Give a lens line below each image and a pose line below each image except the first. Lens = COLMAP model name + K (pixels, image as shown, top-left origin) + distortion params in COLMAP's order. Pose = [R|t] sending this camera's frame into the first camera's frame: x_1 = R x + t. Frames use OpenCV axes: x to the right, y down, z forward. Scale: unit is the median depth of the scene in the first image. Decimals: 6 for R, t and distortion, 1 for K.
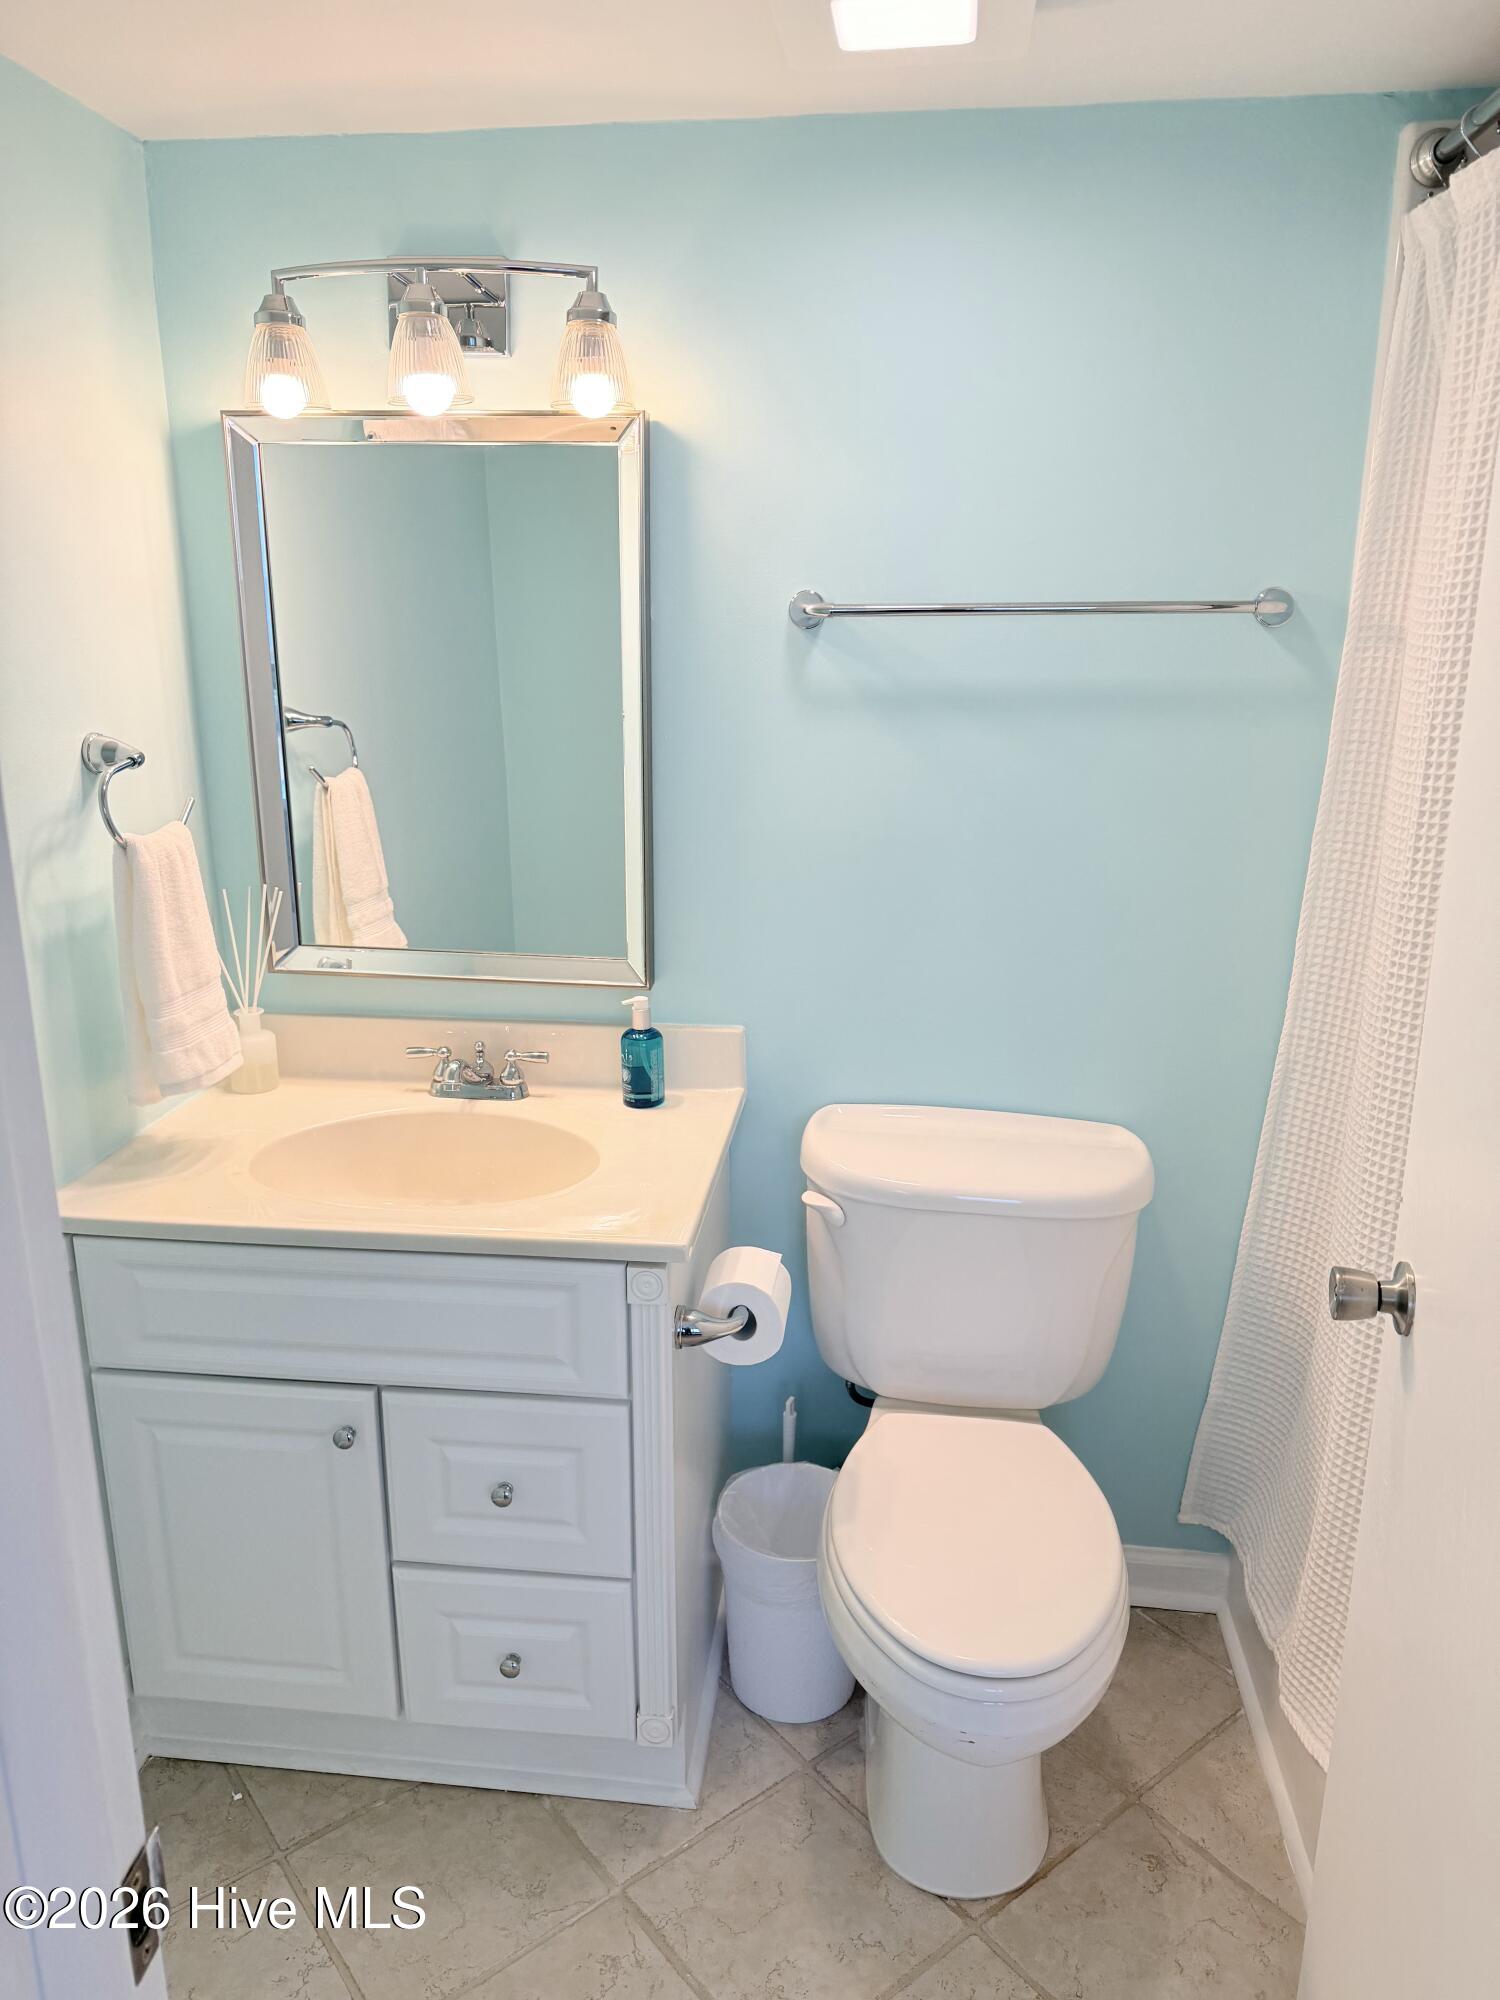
lens RADIAL K [[1415.4, 0, 747.2], [0, 1415.4, 1005.6], [0, 0, 1]] dist [0.000150, 0.001275]
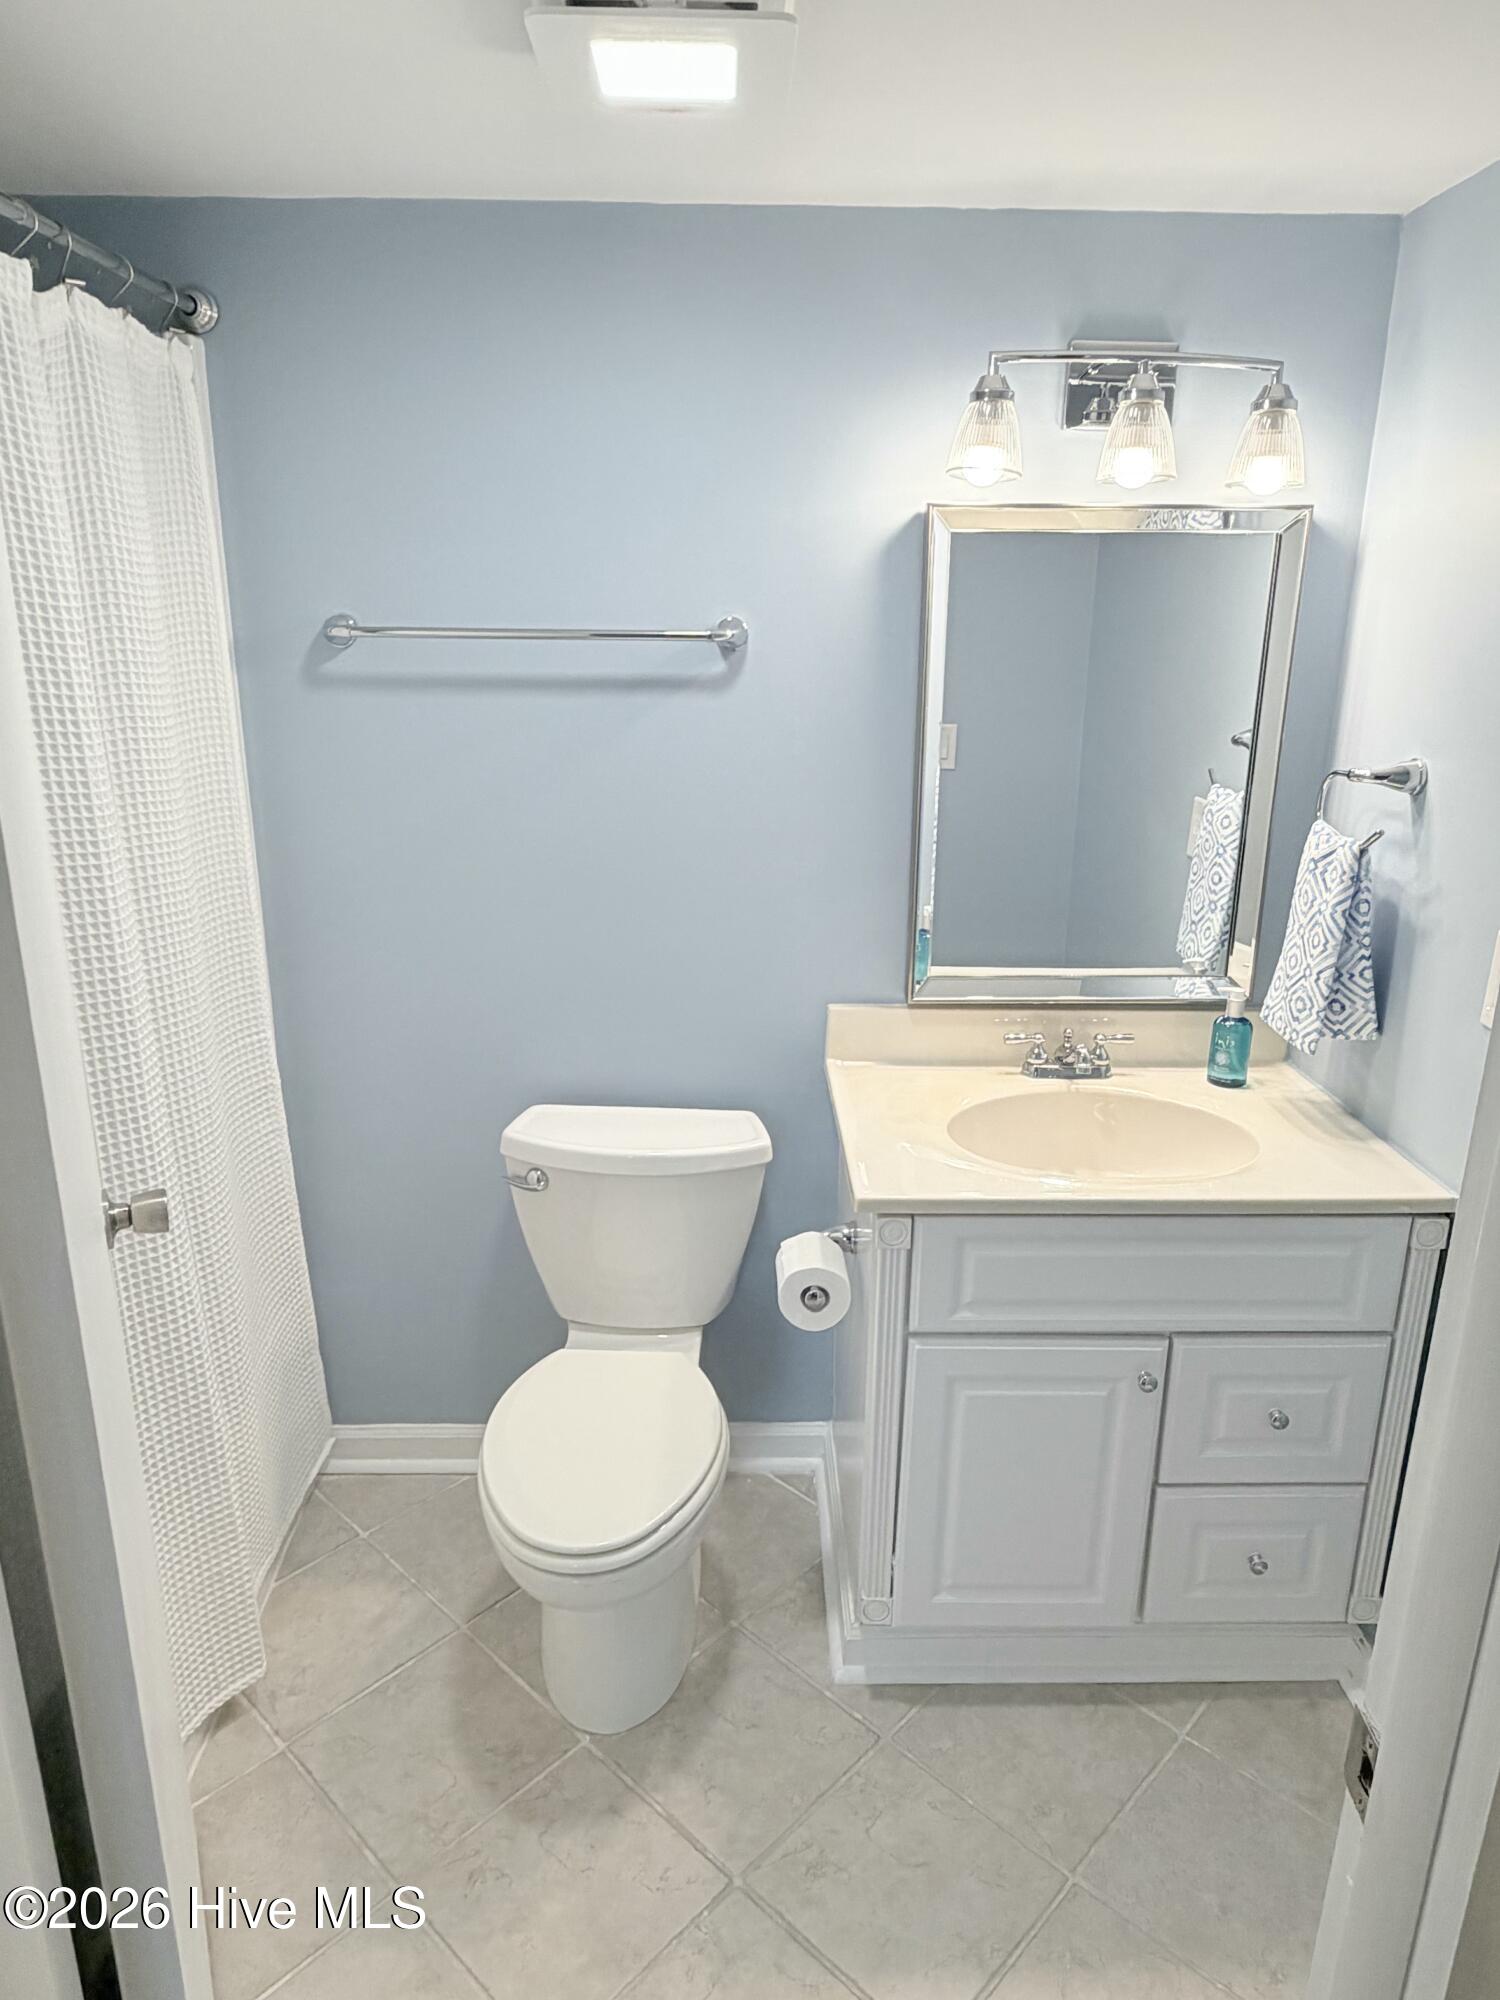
lens RADIAL K [[1216.3, 0, 754.7], [0, 1216.3, 994.8], [0, 0, 1]] dist [0.000083, -0.000094]
pose [[0.988208, -0.021293, 0.151631, -0.596194], [0.020486, 0.999766, 0.006883, -0.015196], [-0.151742, -0.003695, 0.988413, 0.064380]]
